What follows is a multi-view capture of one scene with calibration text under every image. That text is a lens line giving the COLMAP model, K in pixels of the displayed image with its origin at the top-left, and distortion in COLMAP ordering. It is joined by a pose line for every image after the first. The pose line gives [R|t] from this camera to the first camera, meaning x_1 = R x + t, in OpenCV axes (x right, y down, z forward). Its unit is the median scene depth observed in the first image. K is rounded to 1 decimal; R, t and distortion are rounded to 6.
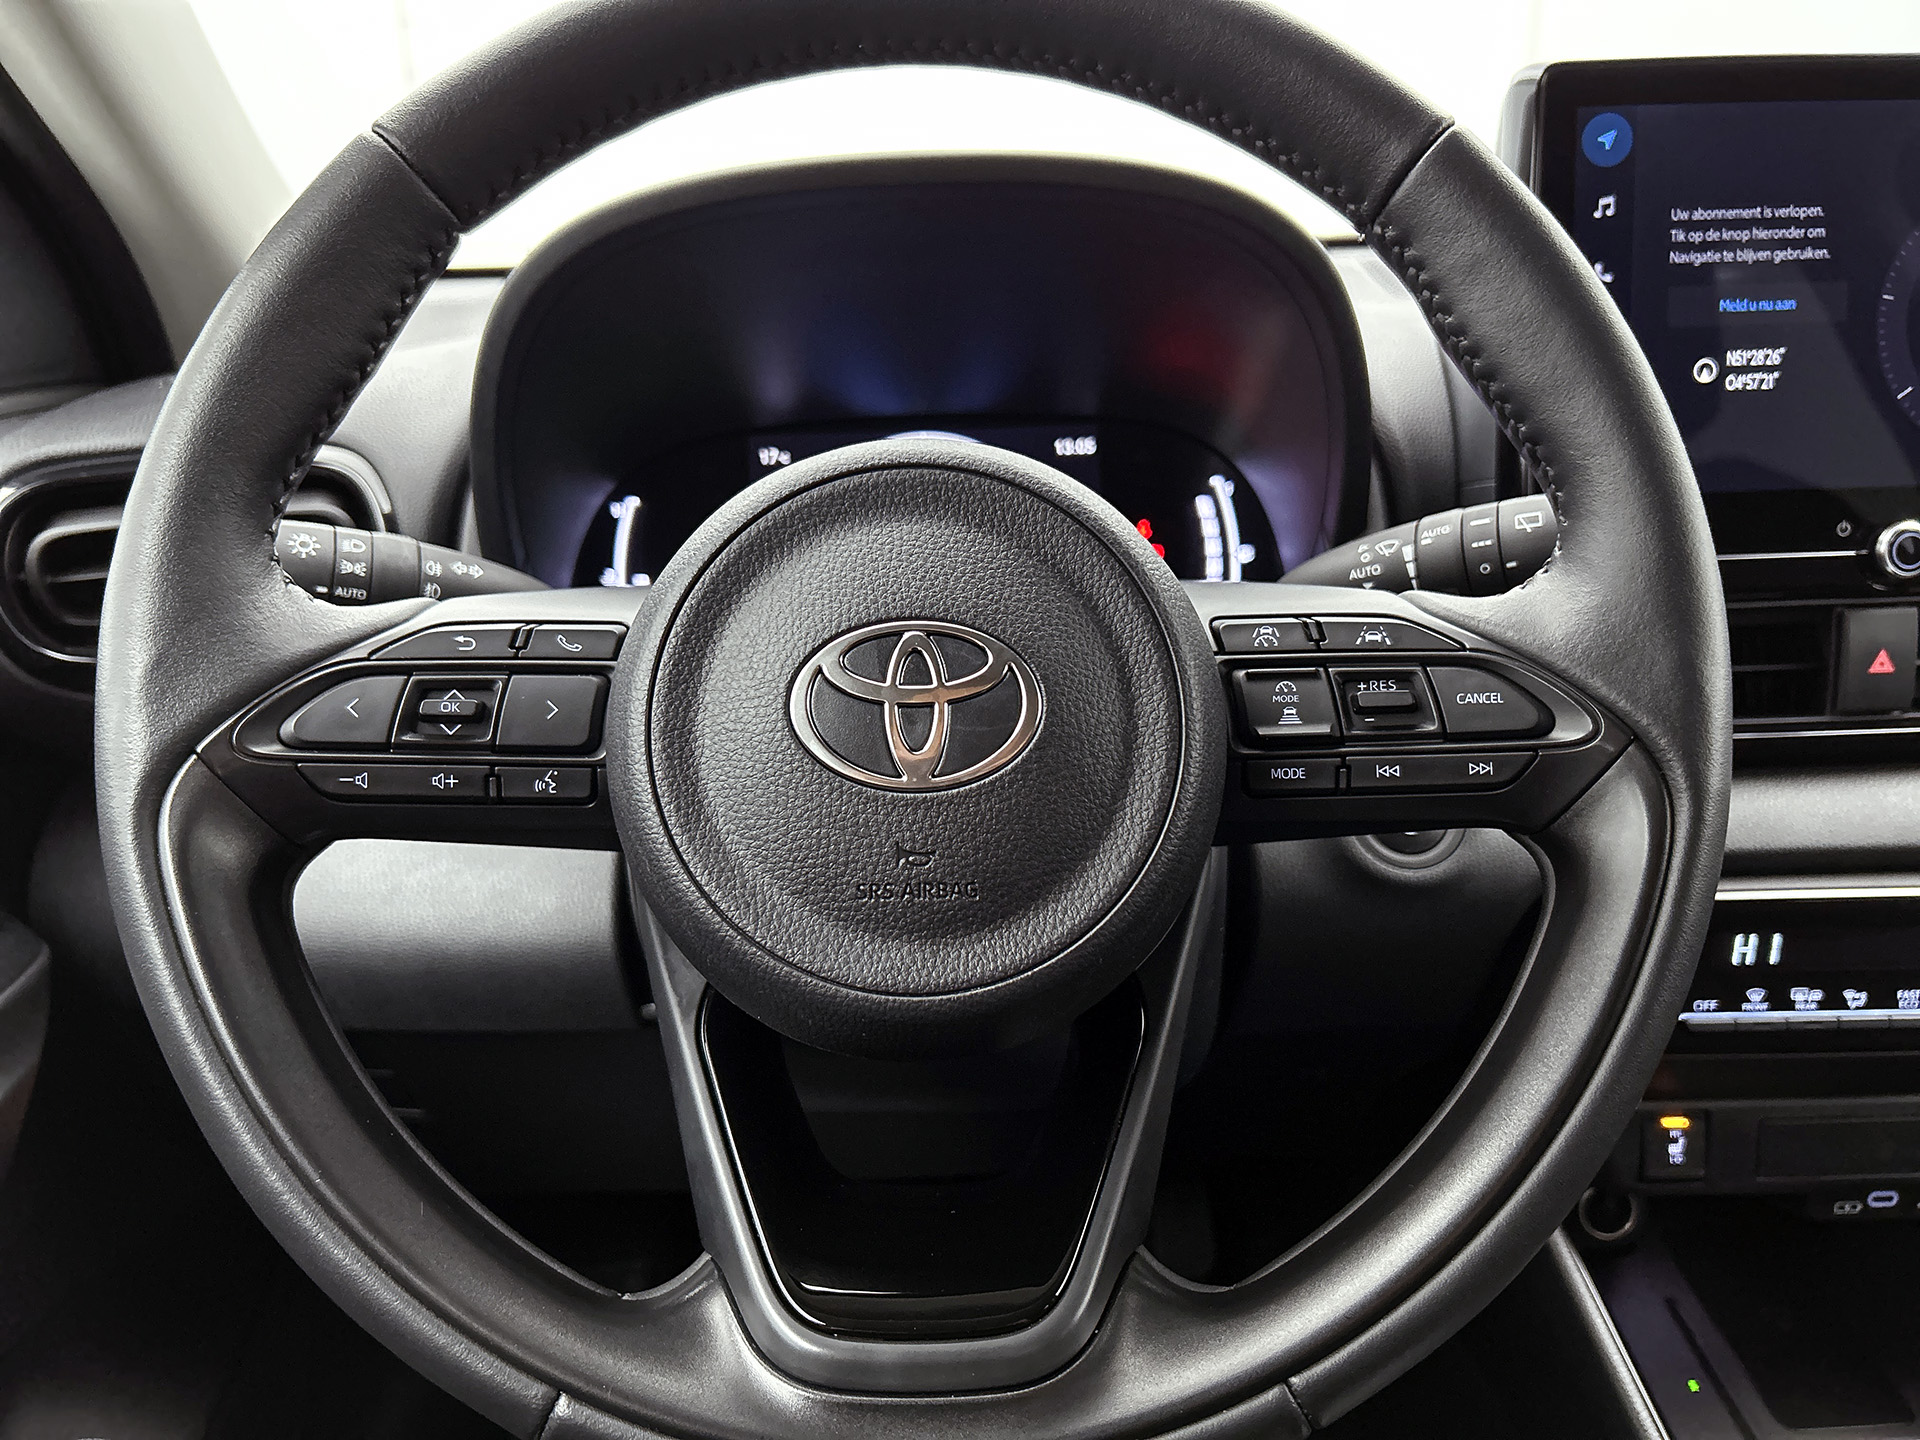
lens RADIAL K [[1462.1, 0, 950.3], [0, 1462.1, 711.3], [0, 0, 1]] dist [0.048352, -0.056653]
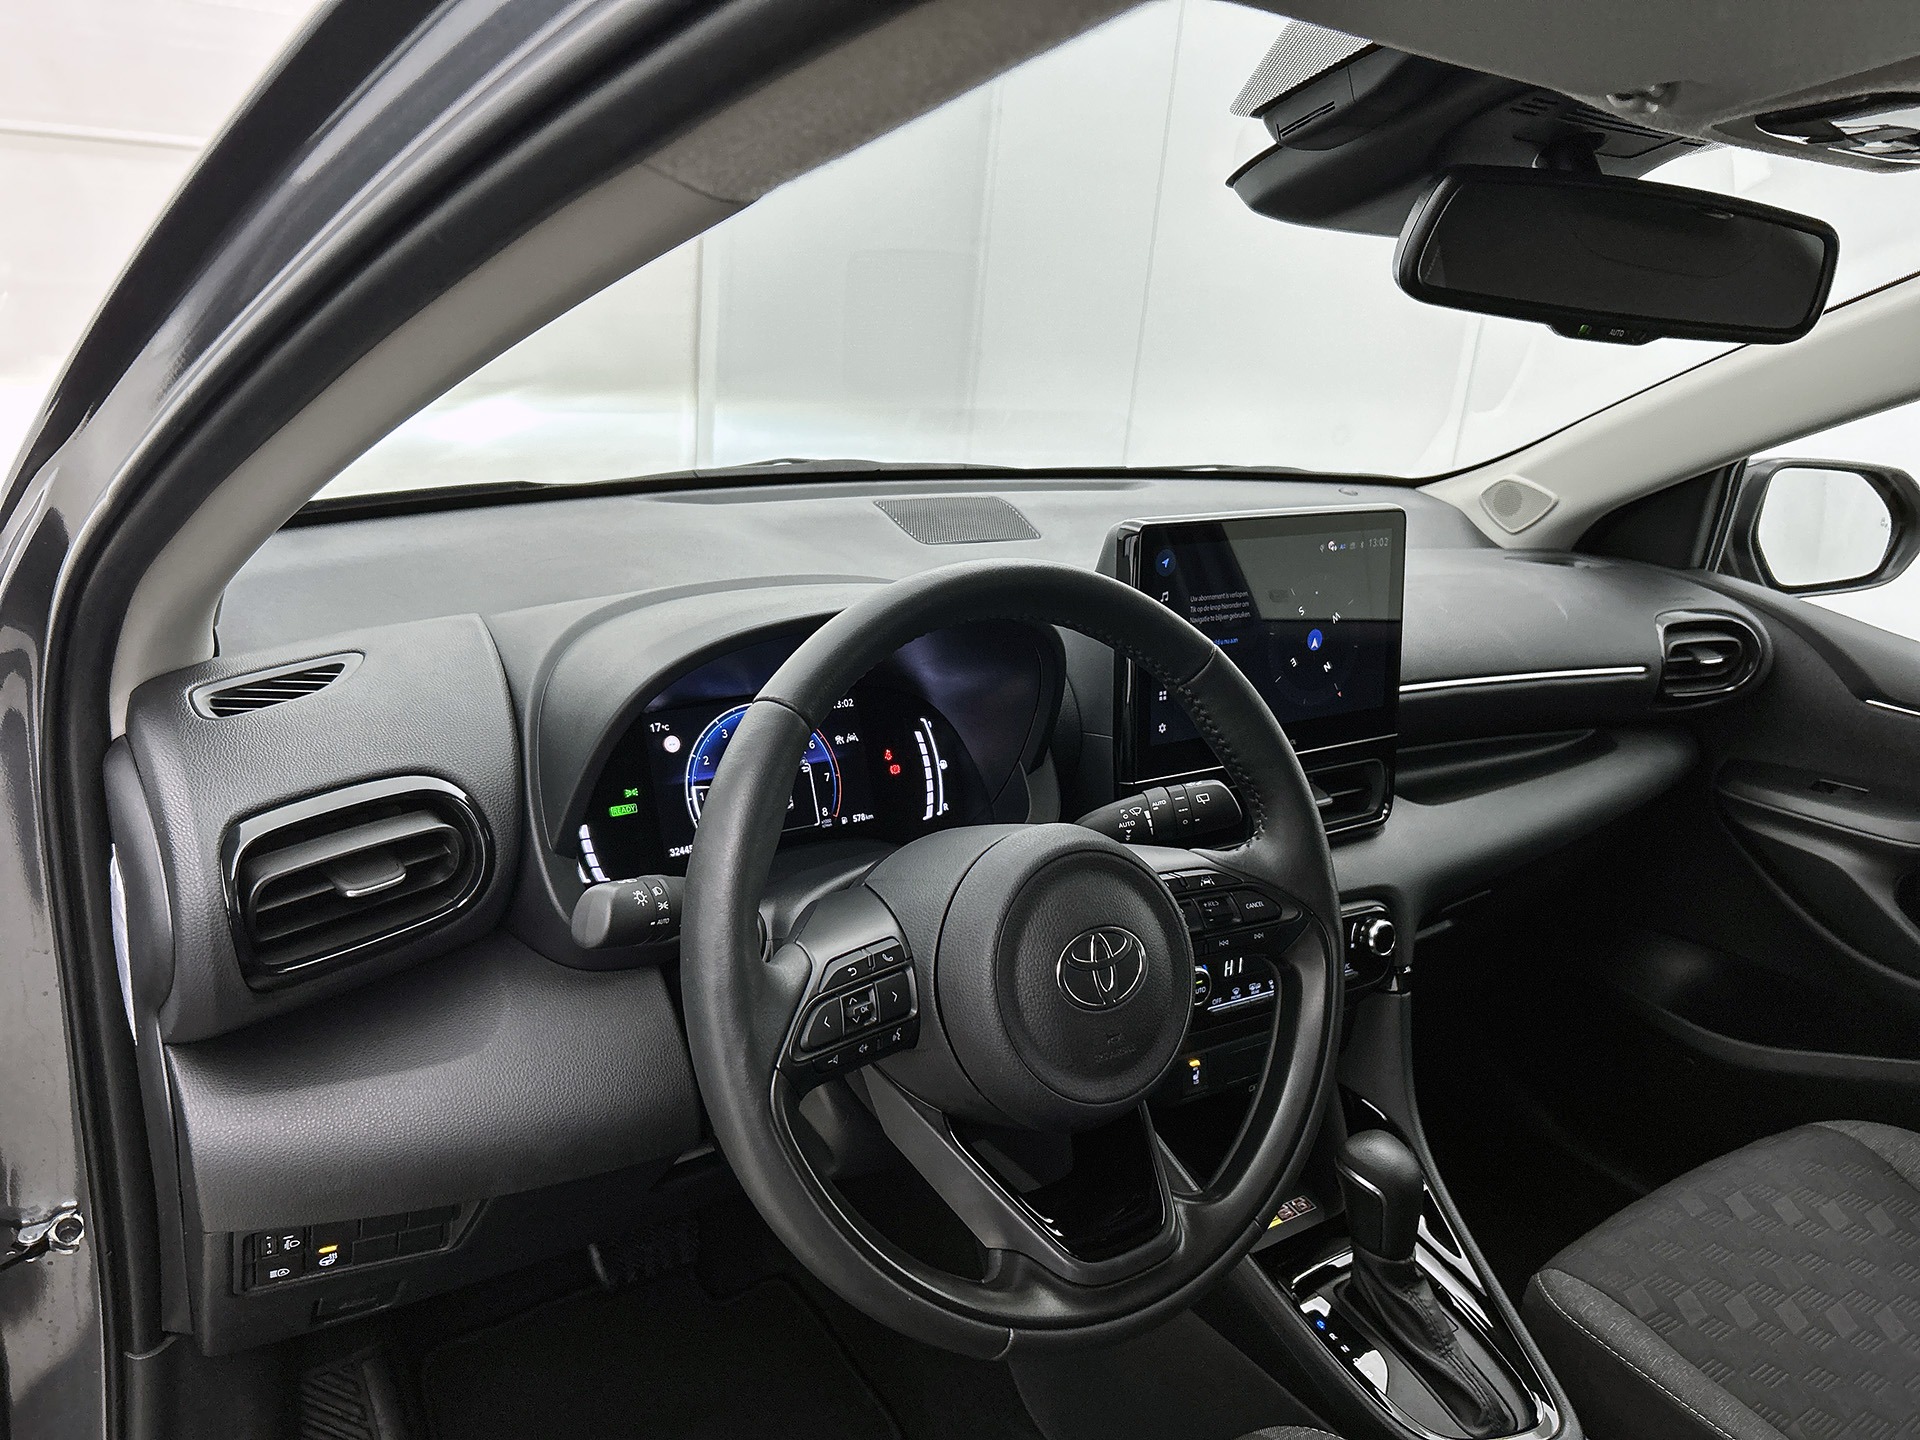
lens RADIAL K [[1462.1, 0, 948.7], [0, 1462.1, 724.7], [0, 0, 1]] dist [0.048352, -0.056653]
pose [[0.833637, -0.087557, 0.545328, -0.821279], [0.062711, 0.995975, 0.064046, -0.314249], [-0.548740, -0.019193, 0.835772, -0.417234]]
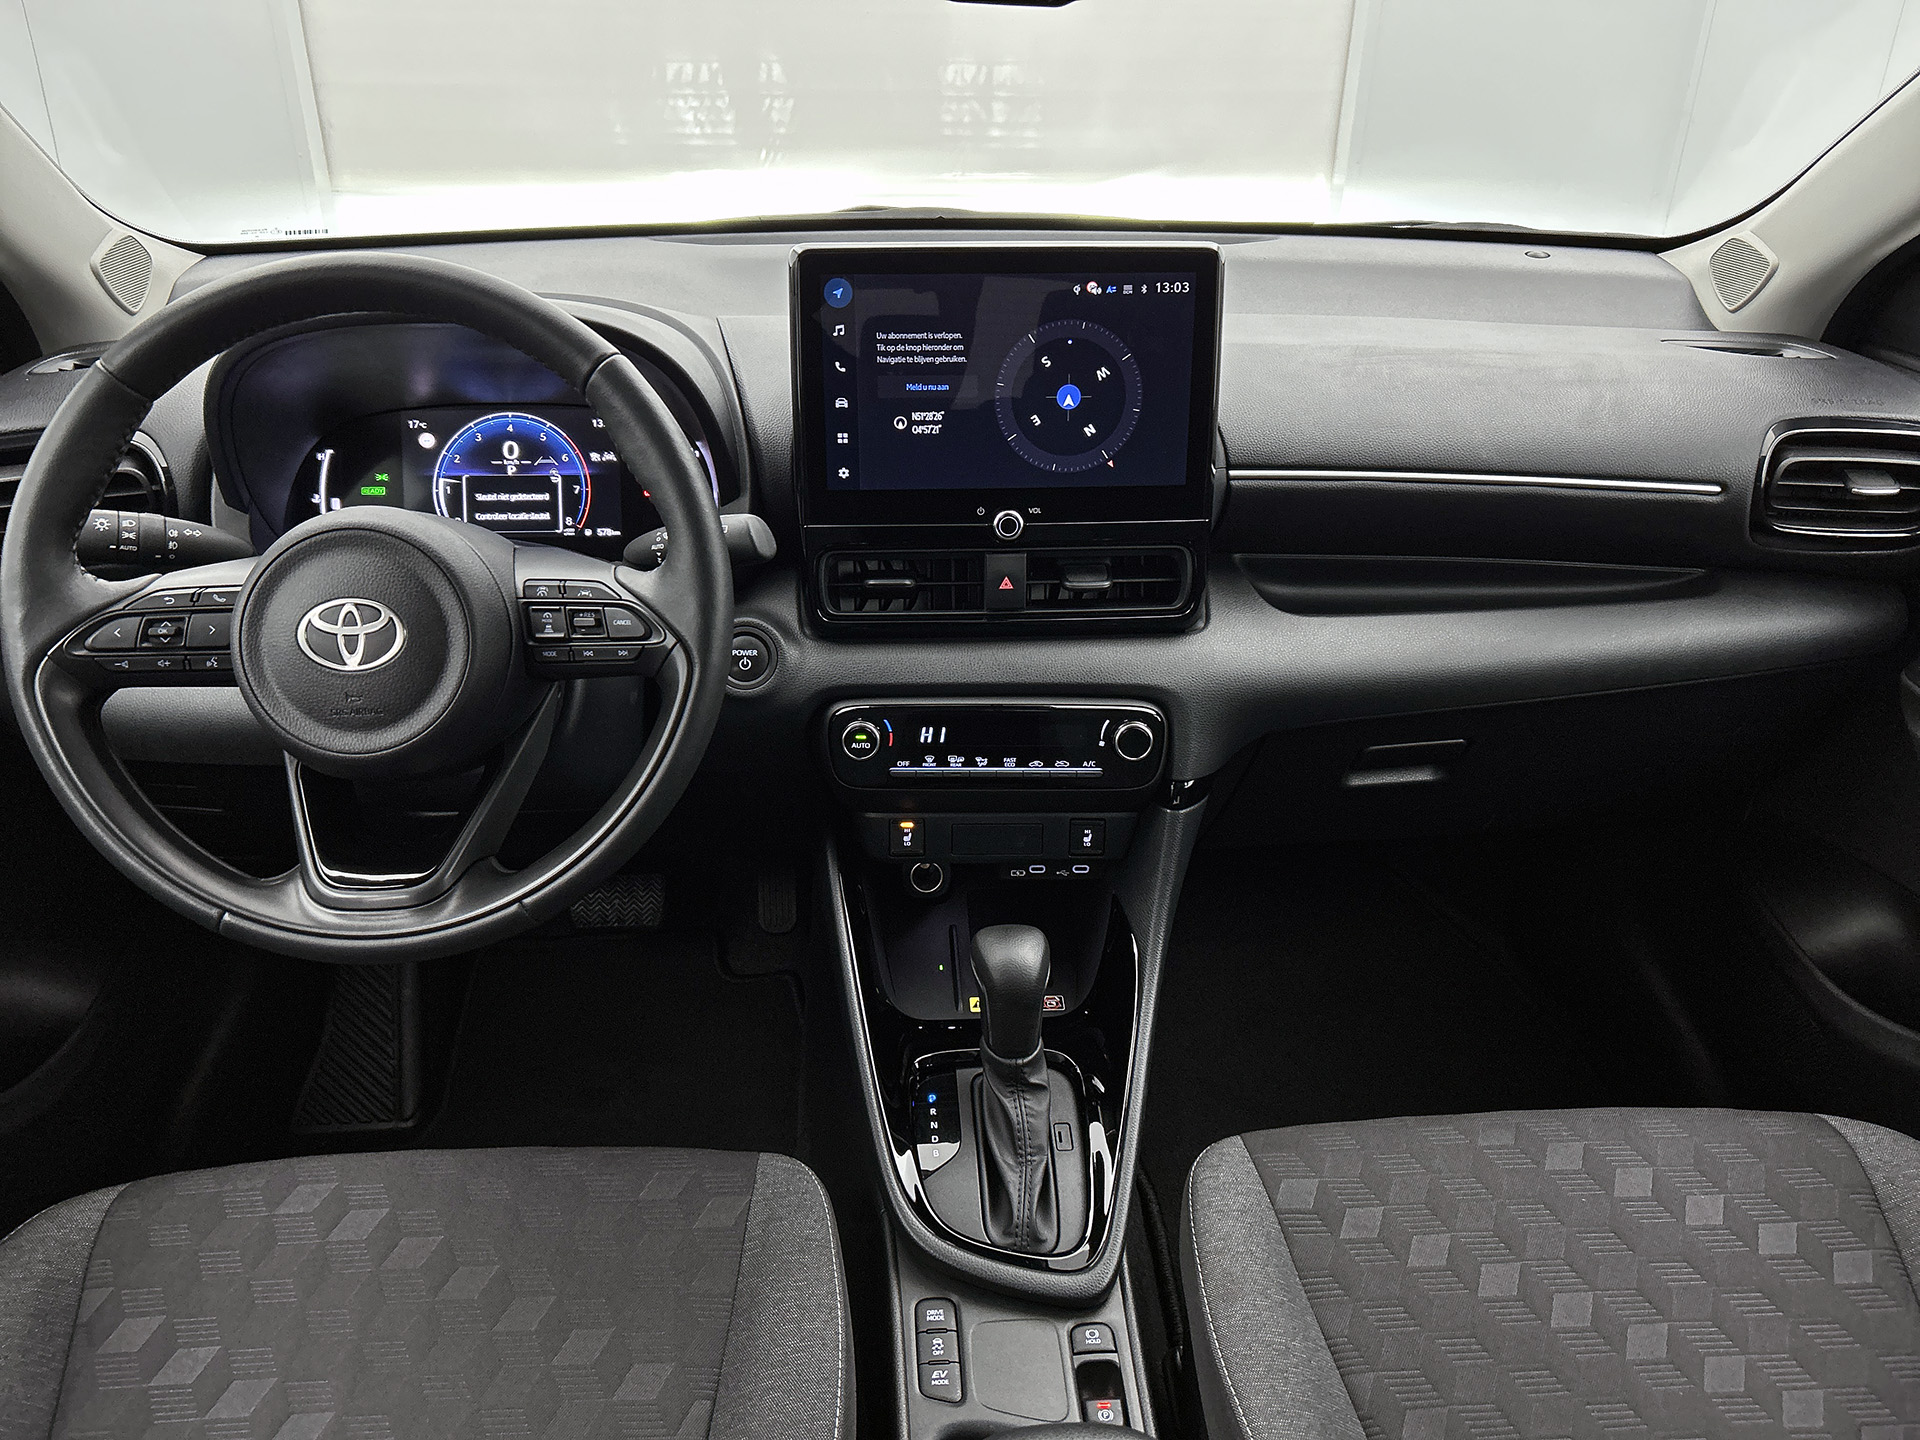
lens RADIAL K [[1462.1, 0, 948.2], [0, 1462.1, 735.0], [0, 0, 1]] dist [0.048352, -0.056653]
pose [[0.999014, 0.013611, 0.042267, 0.504680], [-0.021133, 0.982886, 0.182999, -0.185814], [-0.039053, -0.183711, 0.982204, -0.856778]]
